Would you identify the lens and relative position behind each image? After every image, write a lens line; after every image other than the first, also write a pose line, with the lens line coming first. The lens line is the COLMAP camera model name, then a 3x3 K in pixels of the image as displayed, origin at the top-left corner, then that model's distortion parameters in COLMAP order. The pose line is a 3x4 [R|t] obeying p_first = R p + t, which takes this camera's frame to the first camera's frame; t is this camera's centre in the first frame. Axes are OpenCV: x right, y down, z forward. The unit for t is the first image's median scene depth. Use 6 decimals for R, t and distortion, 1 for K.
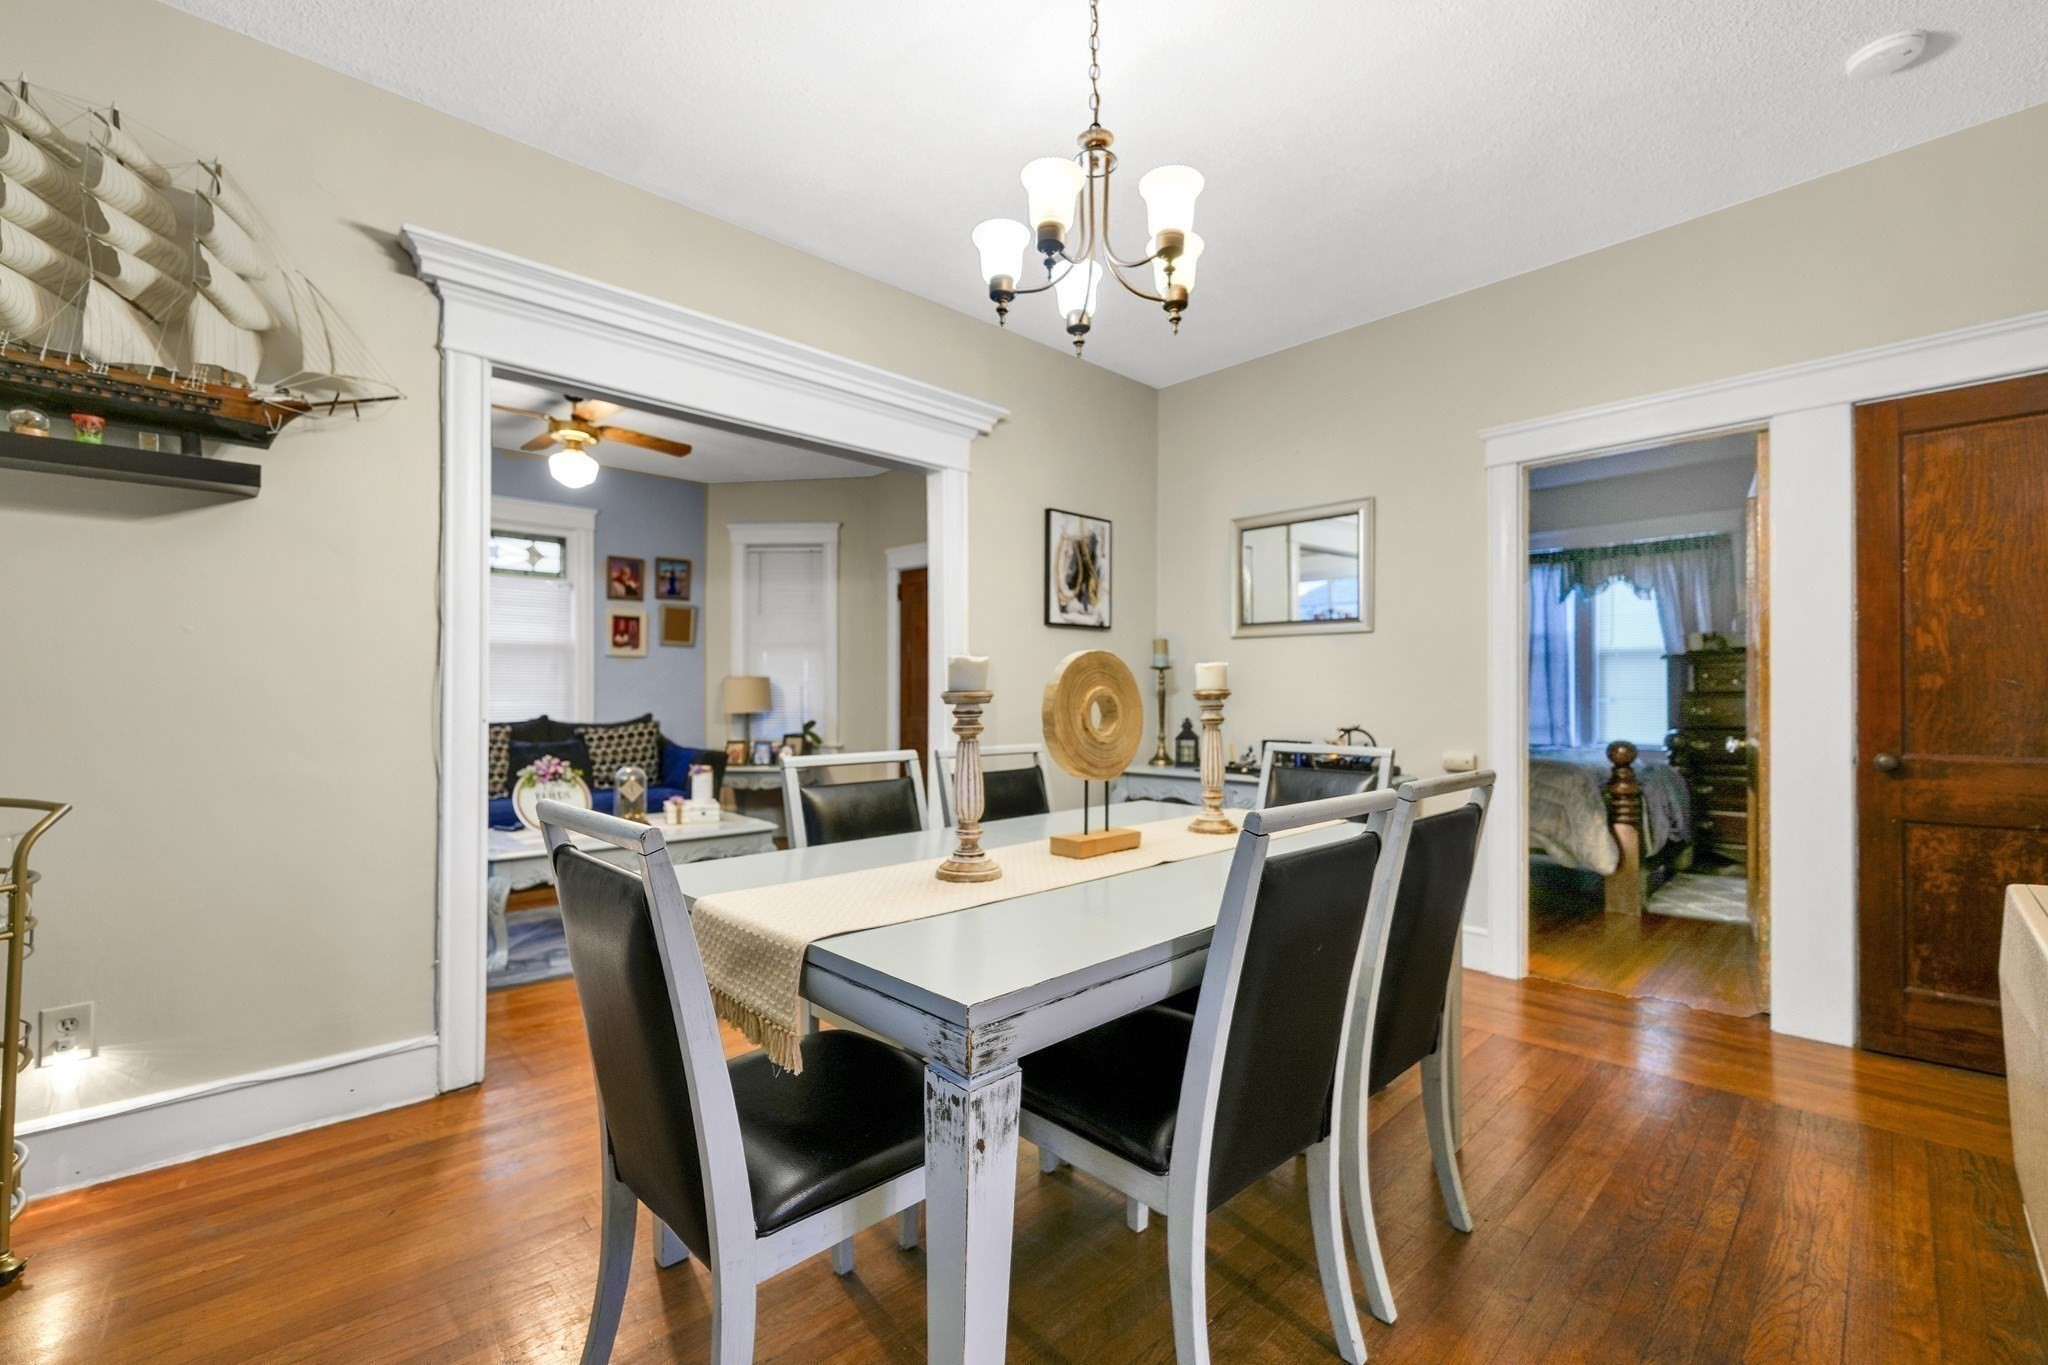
lens RADIAL K [[863.6, 0, 1036.4], [0, 863.6, 704.1], [0, 0, 1]] dist [-0.023738, 0.001726]
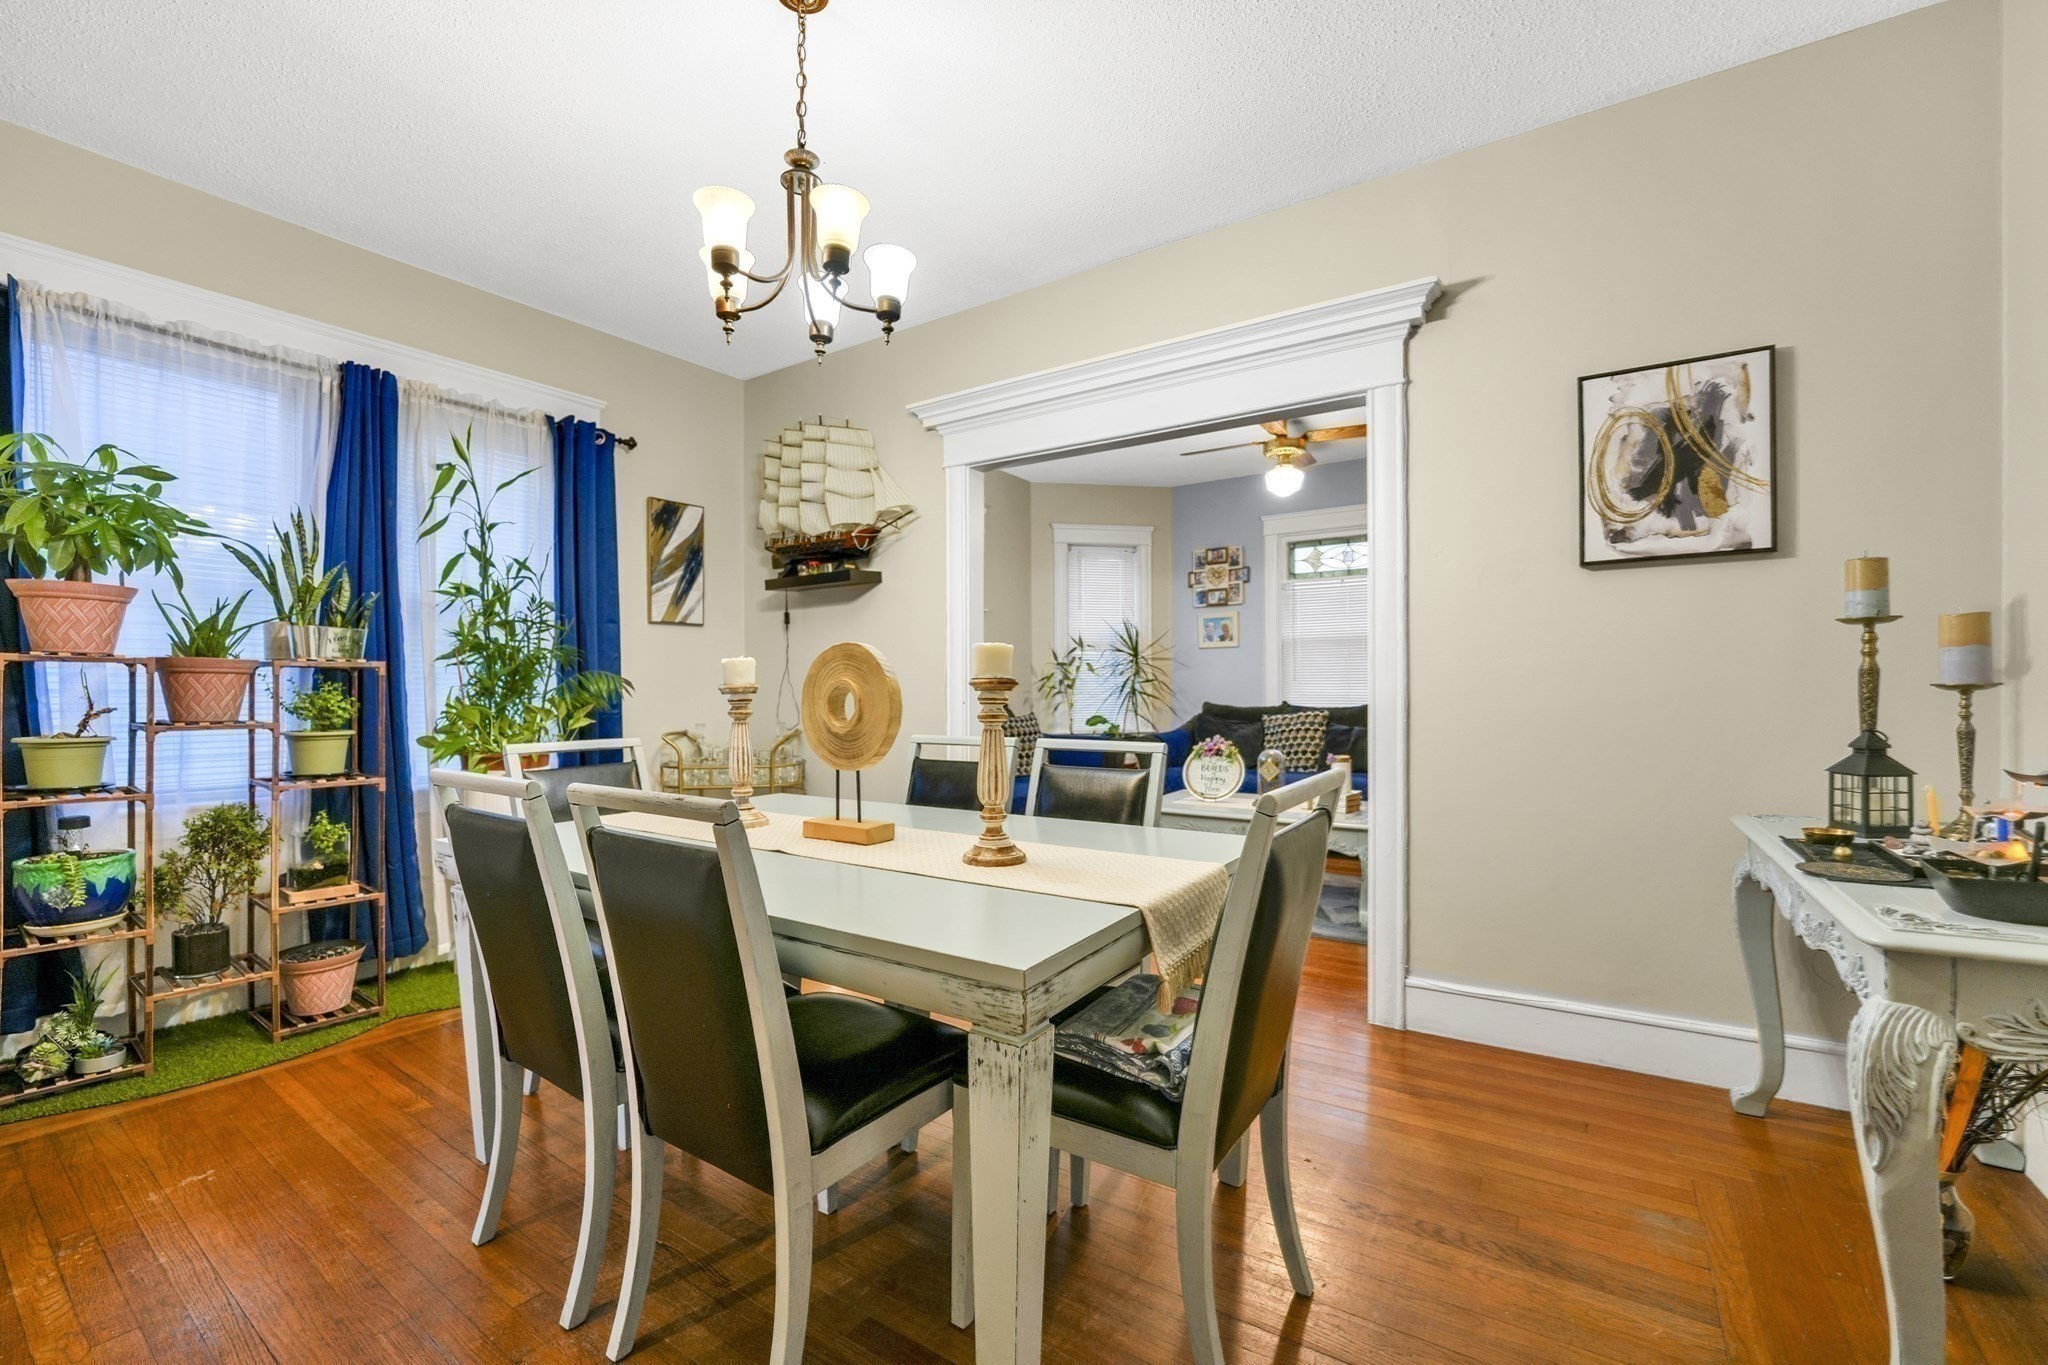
lens RADIAL K [[863.6, 0, 1015.7], [0, 863.6, 684.6], [0, 0, 1]] dist [-0.023738, 0.001726]
pose [[0.184875, -0.003001, -0.982757, 0.390748], [-0.001485, 0.999993, -0.003333, -0.003439], [0.982761, 0.002076, 0.184870, 0.352823]]
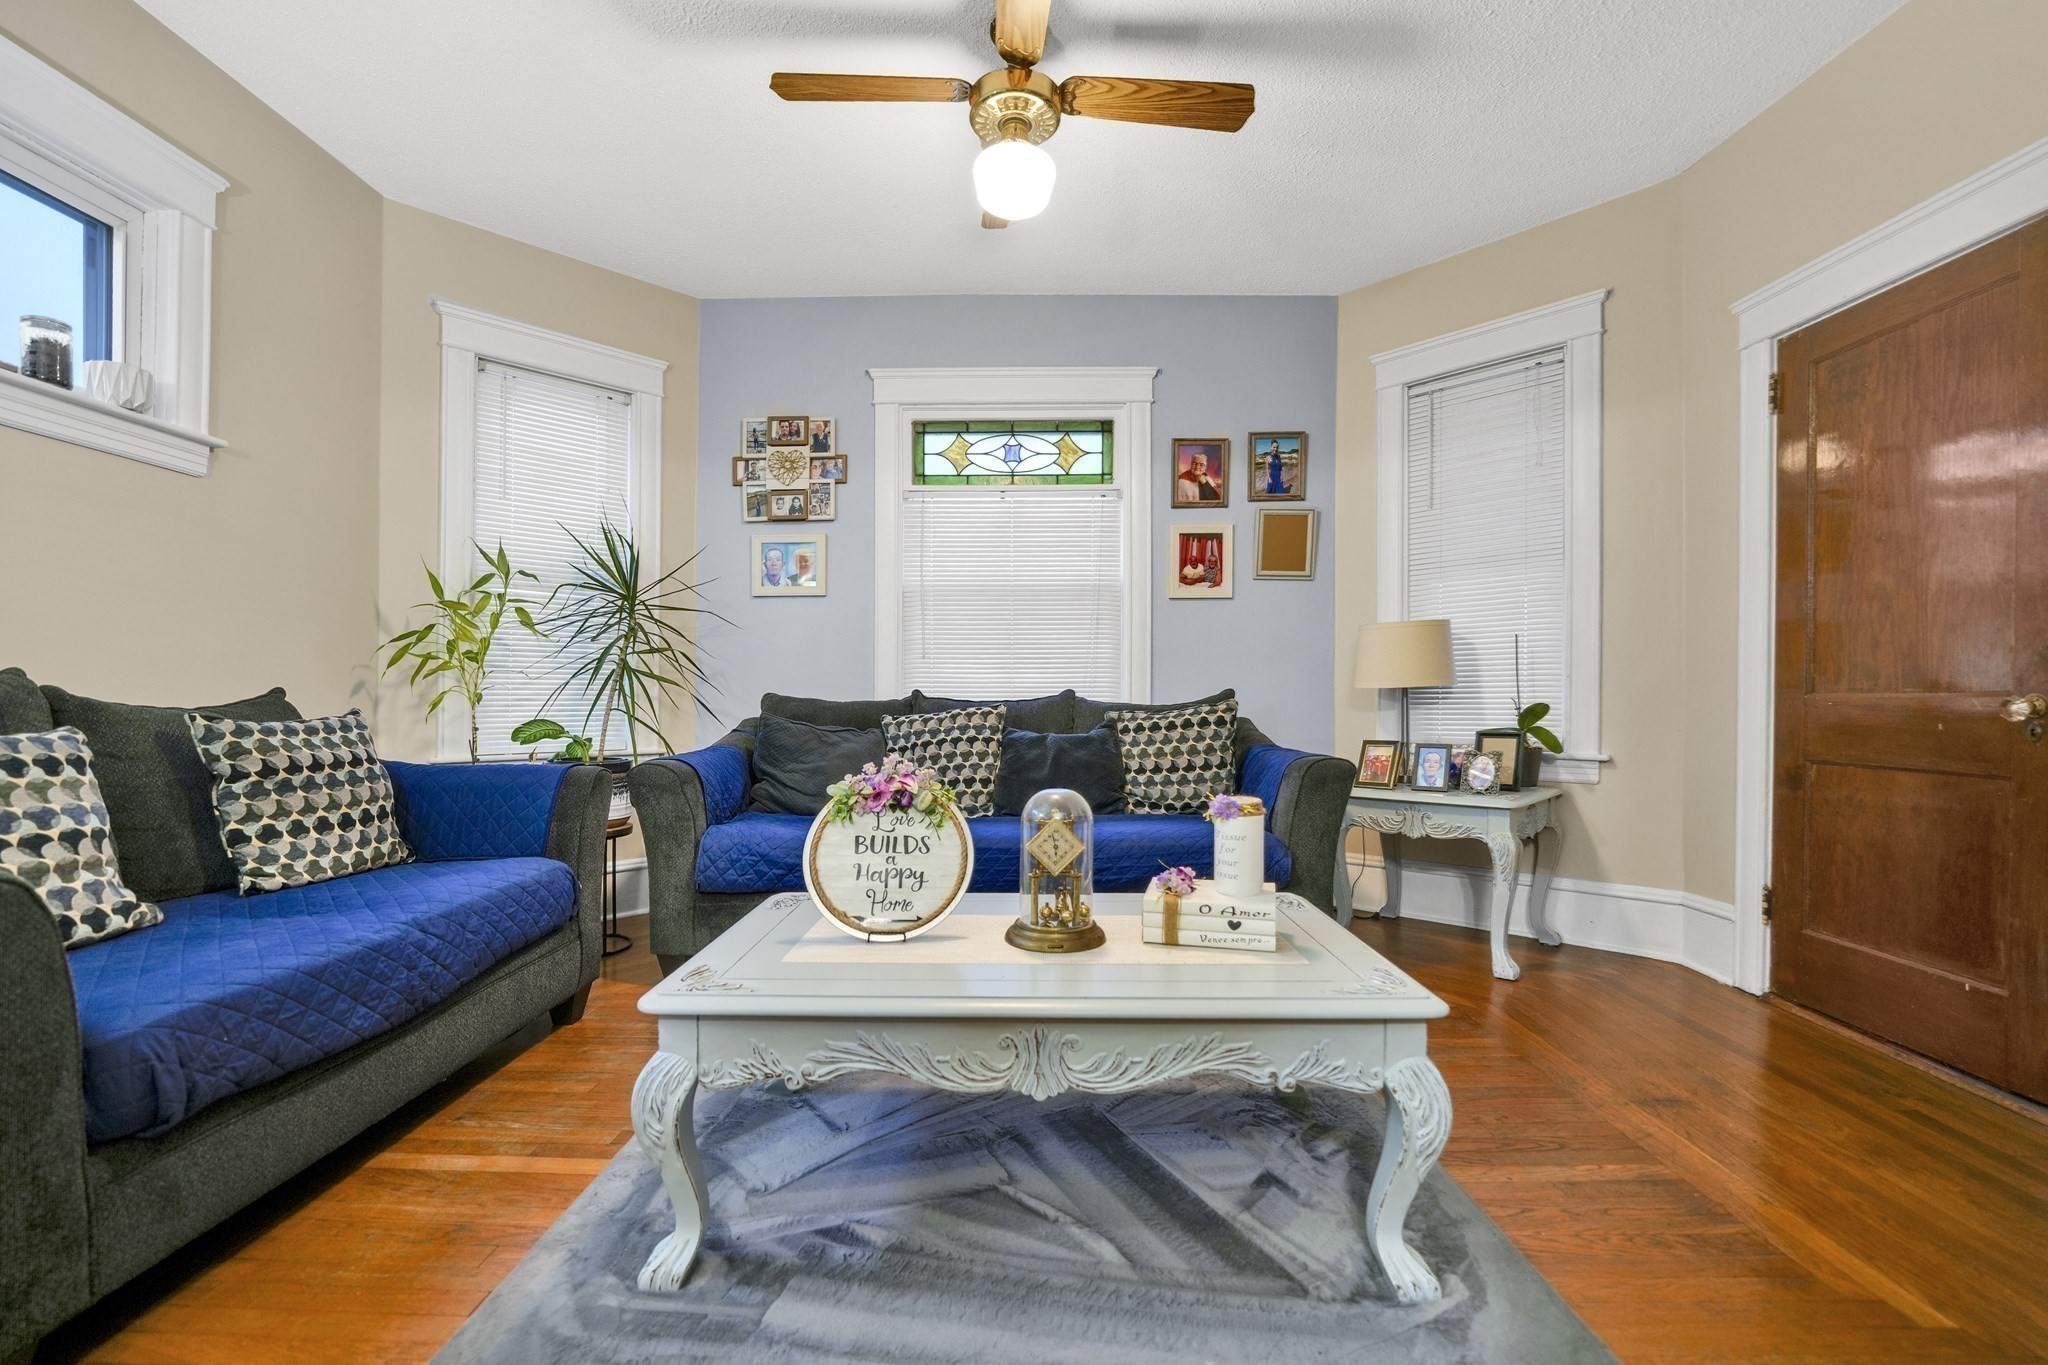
lens RADIAL K [[863.6, 0, 1015.5], [0, 863.6, 701.6], [0, 0, 1]] dist [-0.023738, 0.001726]
pose [[0.702765, -0.000559, -0.711422, -0.141485], [-0.005260, 0.999968, -0.005982, 0.024866], [0.711403, 0.007946, 0.702740, 0.509752]]
